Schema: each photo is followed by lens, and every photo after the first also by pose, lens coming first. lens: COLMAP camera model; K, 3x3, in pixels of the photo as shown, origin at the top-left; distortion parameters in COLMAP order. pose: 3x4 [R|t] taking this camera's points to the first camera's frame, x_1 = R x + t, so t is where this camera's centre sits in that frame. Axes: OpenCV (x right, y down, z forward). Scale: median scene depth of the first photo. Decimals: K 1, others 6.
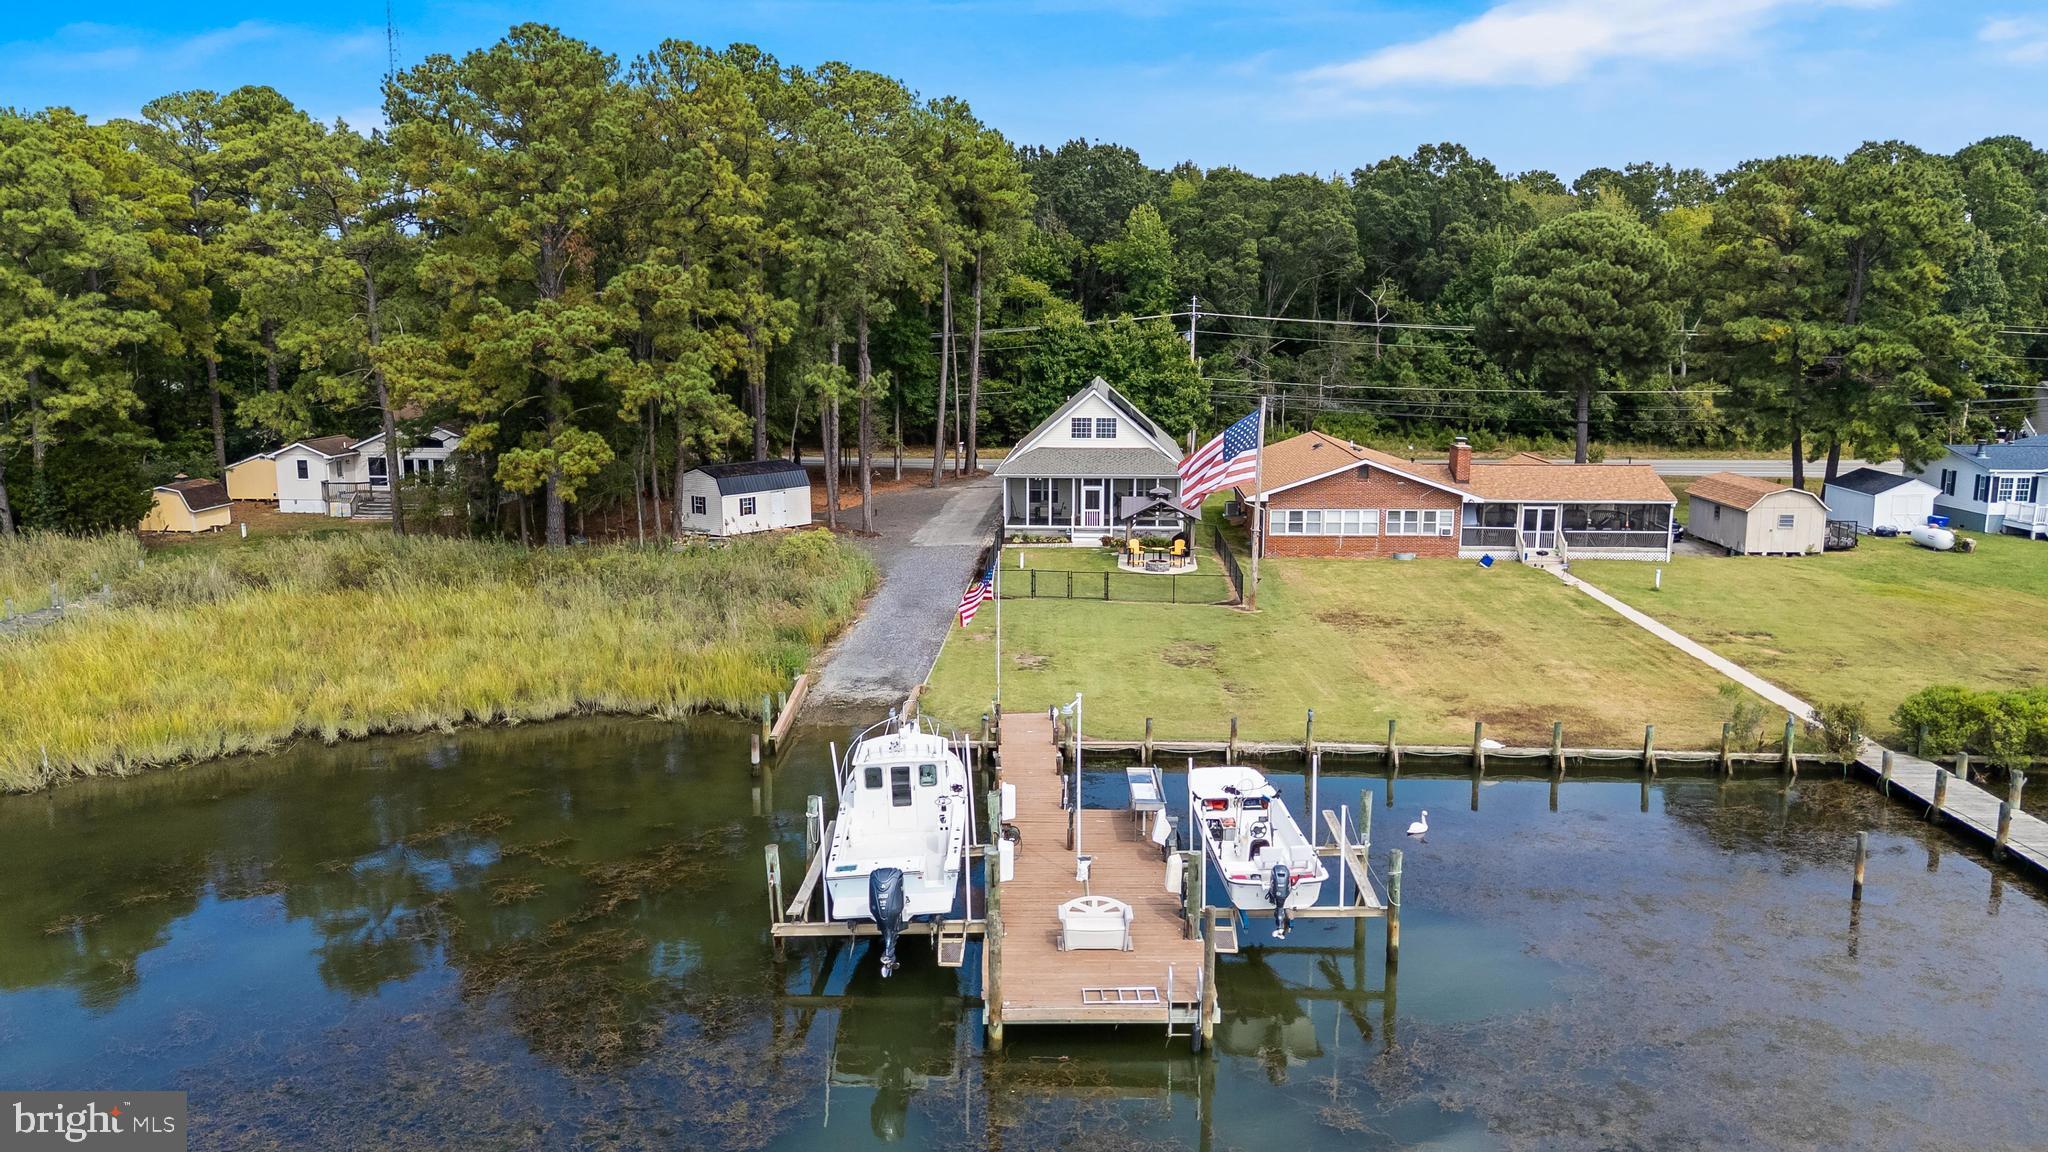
lens RADIAL K [[1514.8, 0, 1014.0], [0, 1514.8, 577.9], [0, 0, 1]] dist [0.077584, -0.085013]
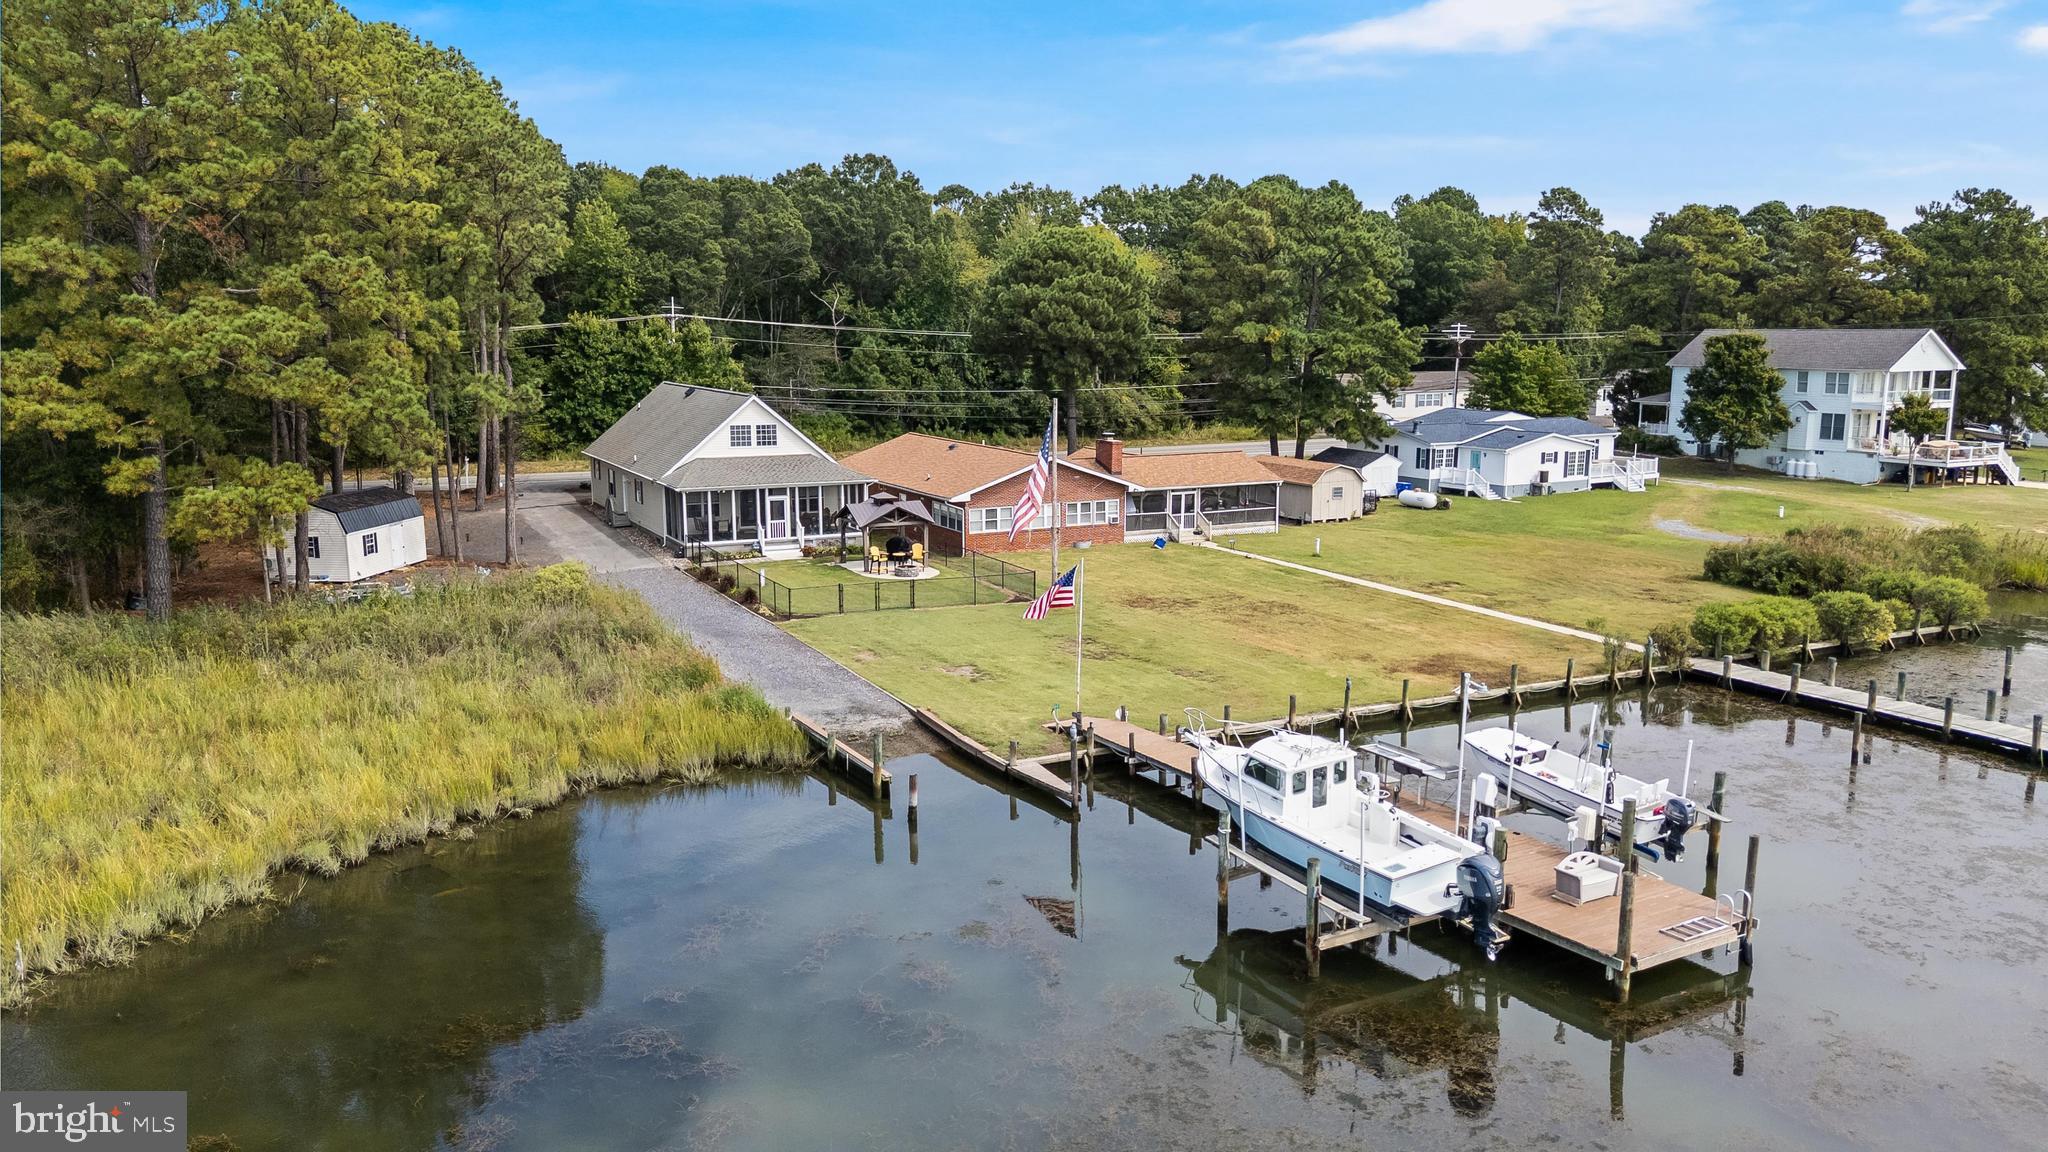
lens RADIAL K [[1514.8, 0, 1032.8], [0, 1514.8, 588.5], [0, 0, 1]] dist [0.077584, -0.085013]
pose [[0.864534, -0.088322, 0.494753, -0.305152], [0.085922, 0.995918, 0.027649, -0.015985], [-0.495176, 0.018607, 0.868594, 0.090180]]
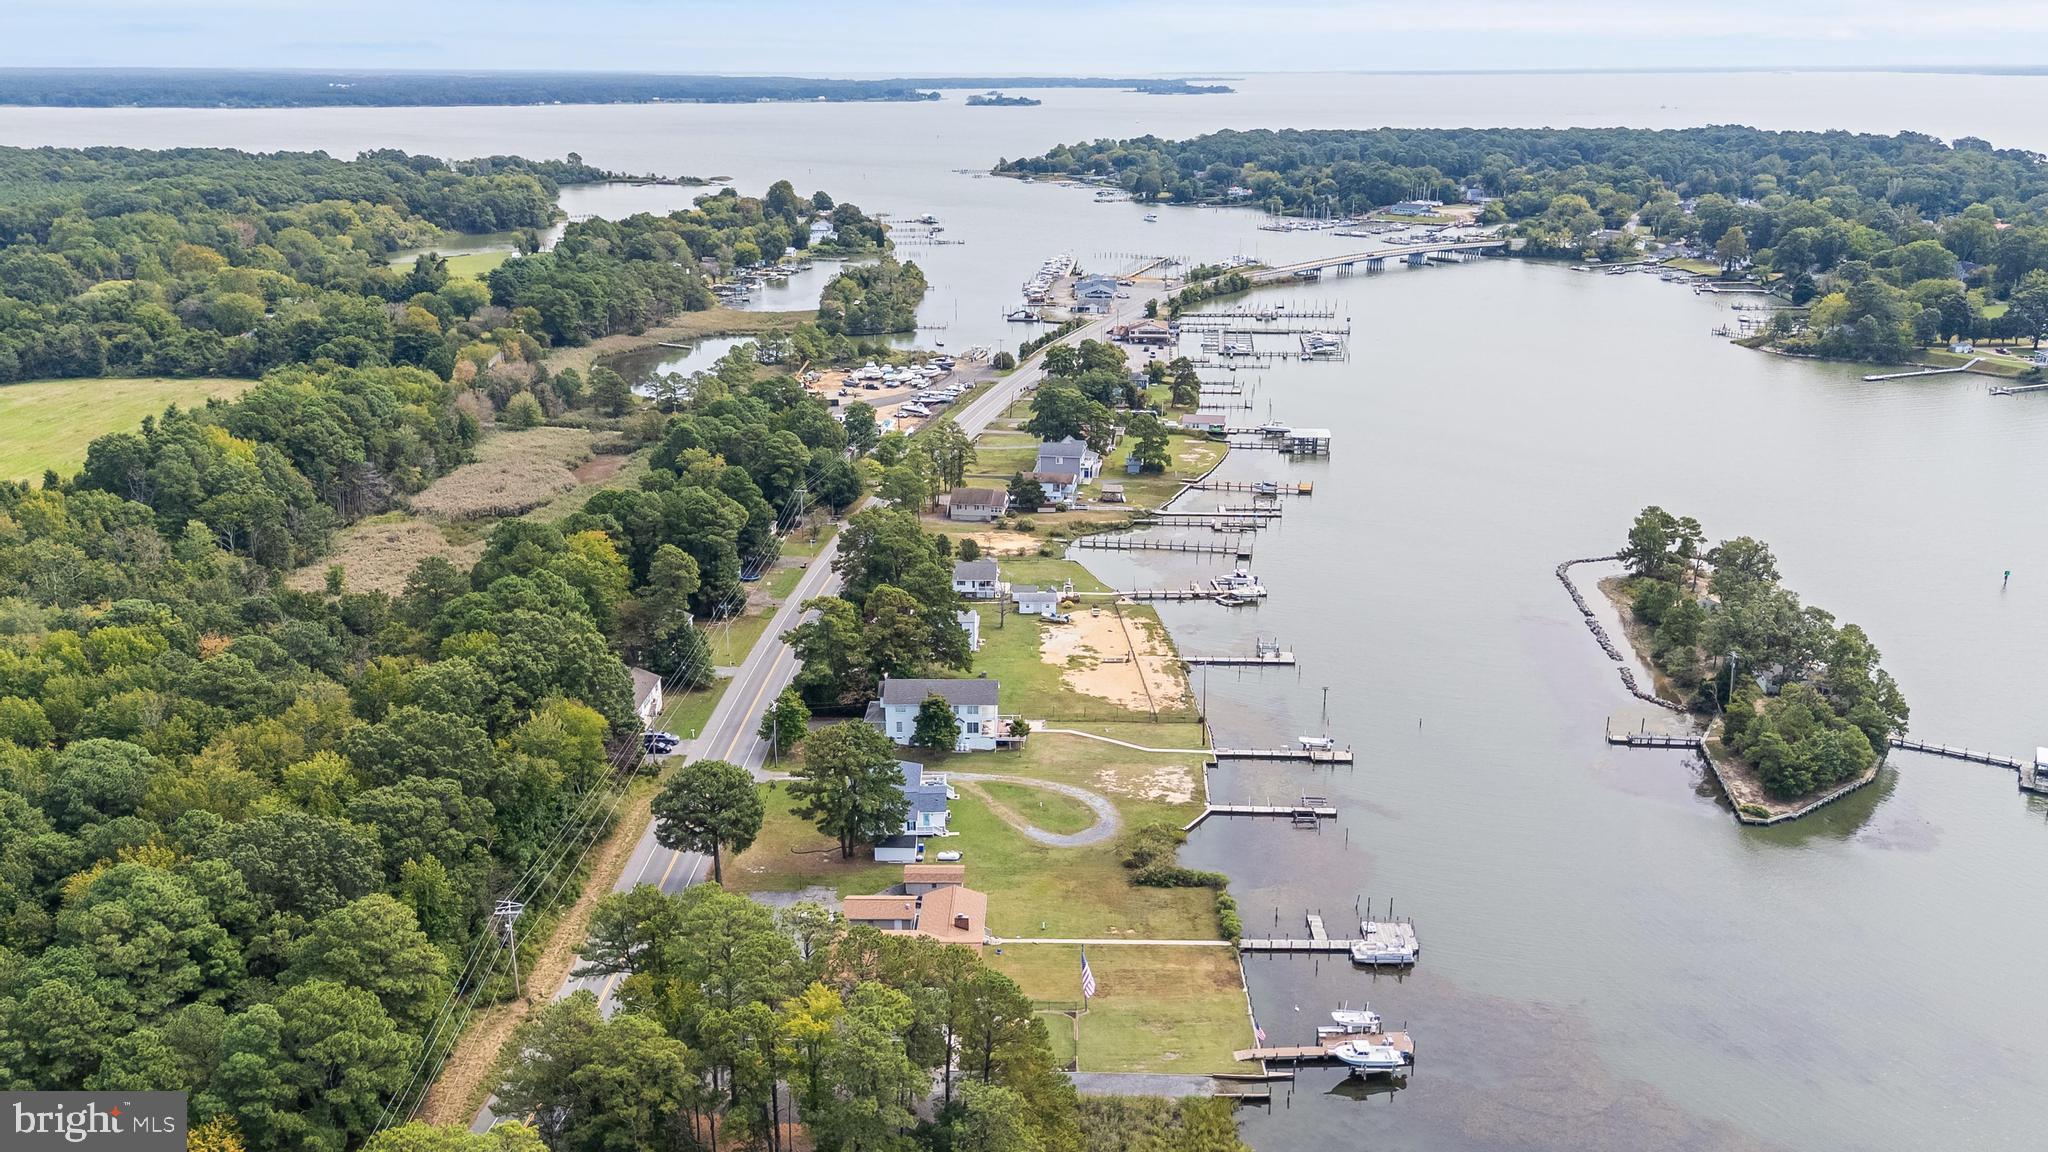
lens RADIAL K [[1514.8, 0, 1042.8], [0, 1514.8, 635.2], [0, 0, 1]] dist [0.077584, -0.085013]
pose [[-0.045364, -0.355068, 0.933739, -1.943129], [0.164312, 0.919319, 0.357567, -1.426920], [-0.985365, 0.169646, 0.016638, 0.759715]]
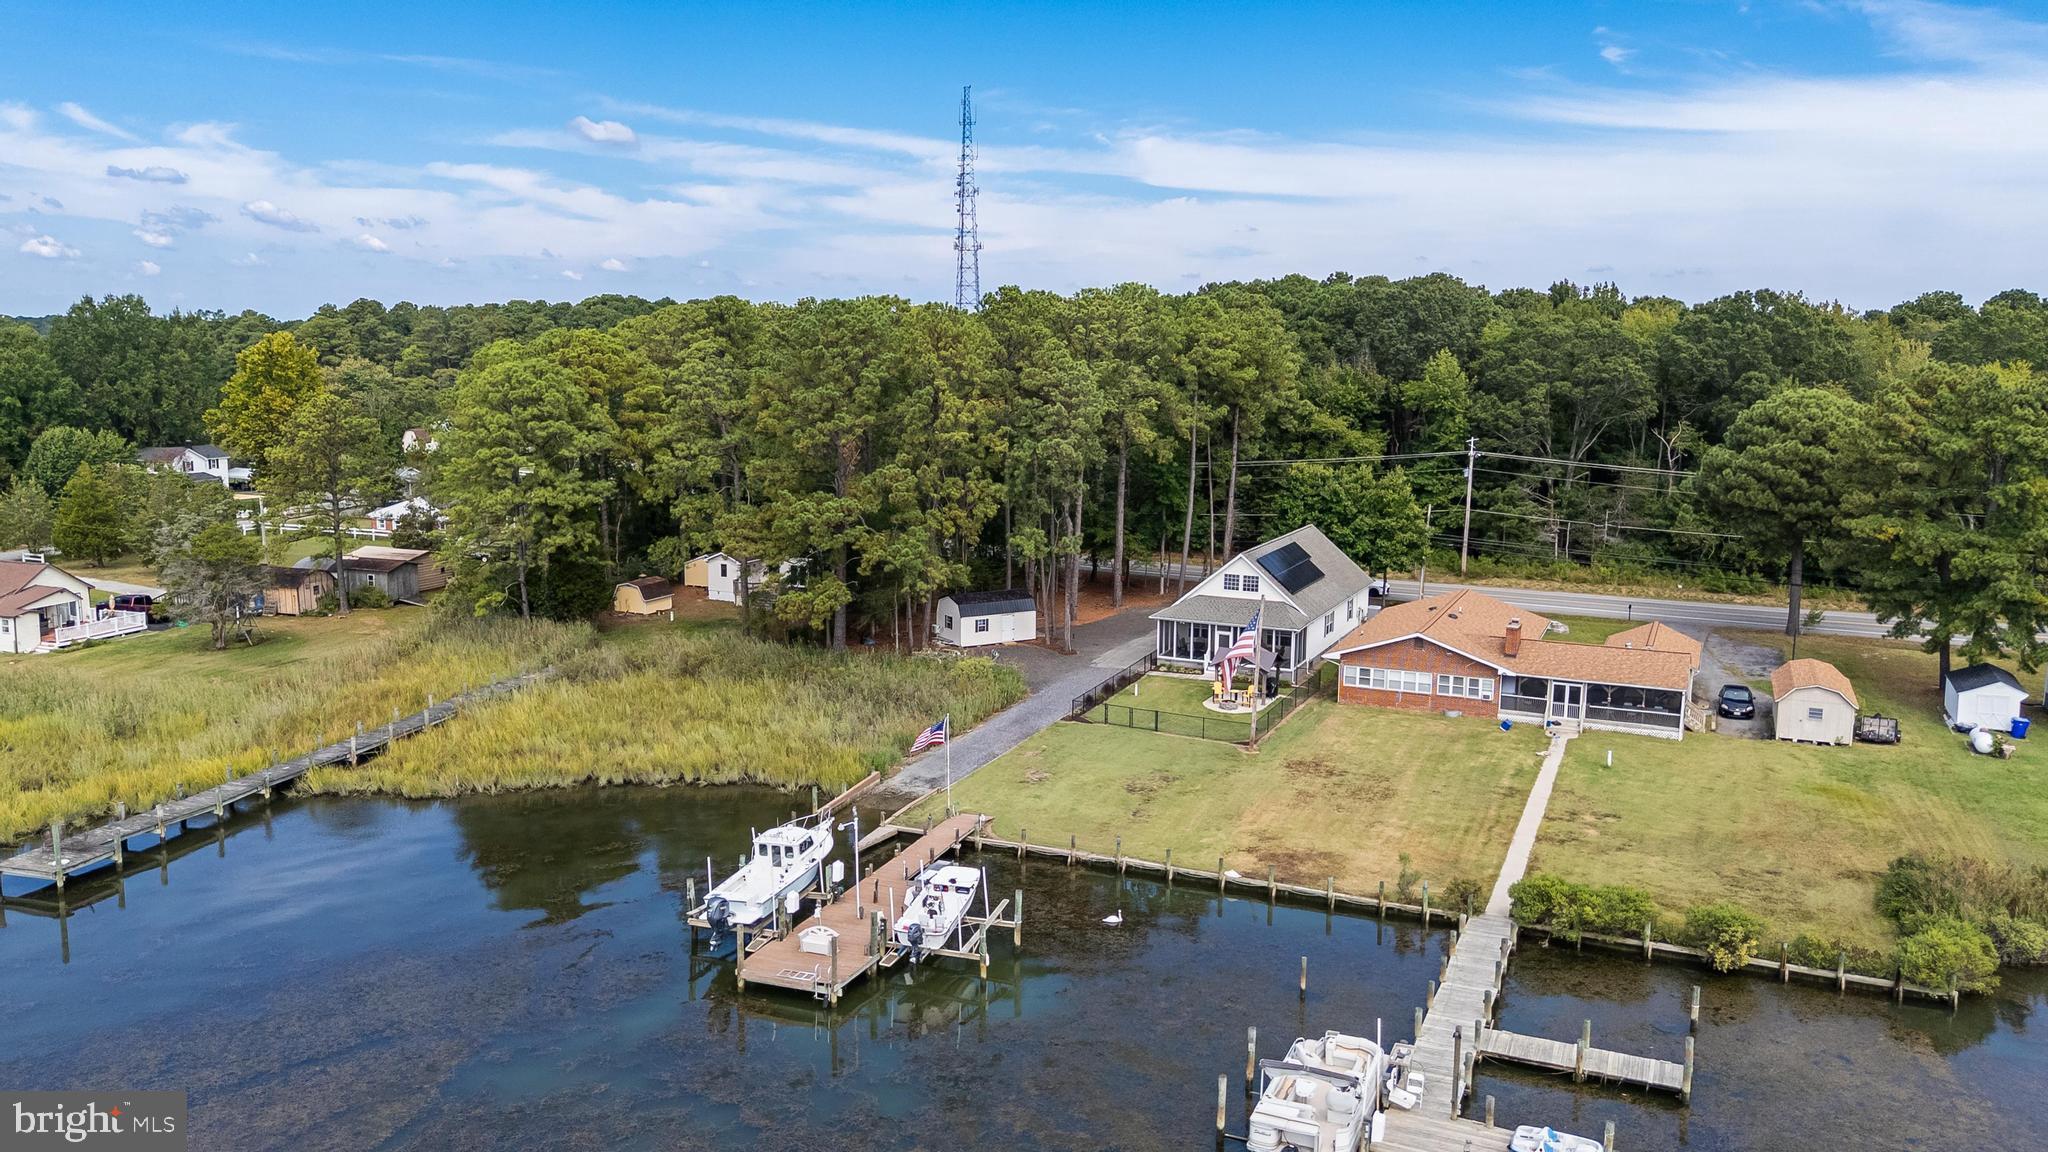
lens RADIAL K [[1514.8, 0, 1002.9], [0, 1514.8, 586.4], [0, 0, 1]] dist [0.077584, -0.085013]
pose [[0.931603, 0.064780, -0.357659, 0.353090], [-0.069440, 0.997586, -0.000187, -0.090750], [0.356784, 0.025010, 0.933852, -0.281956]]
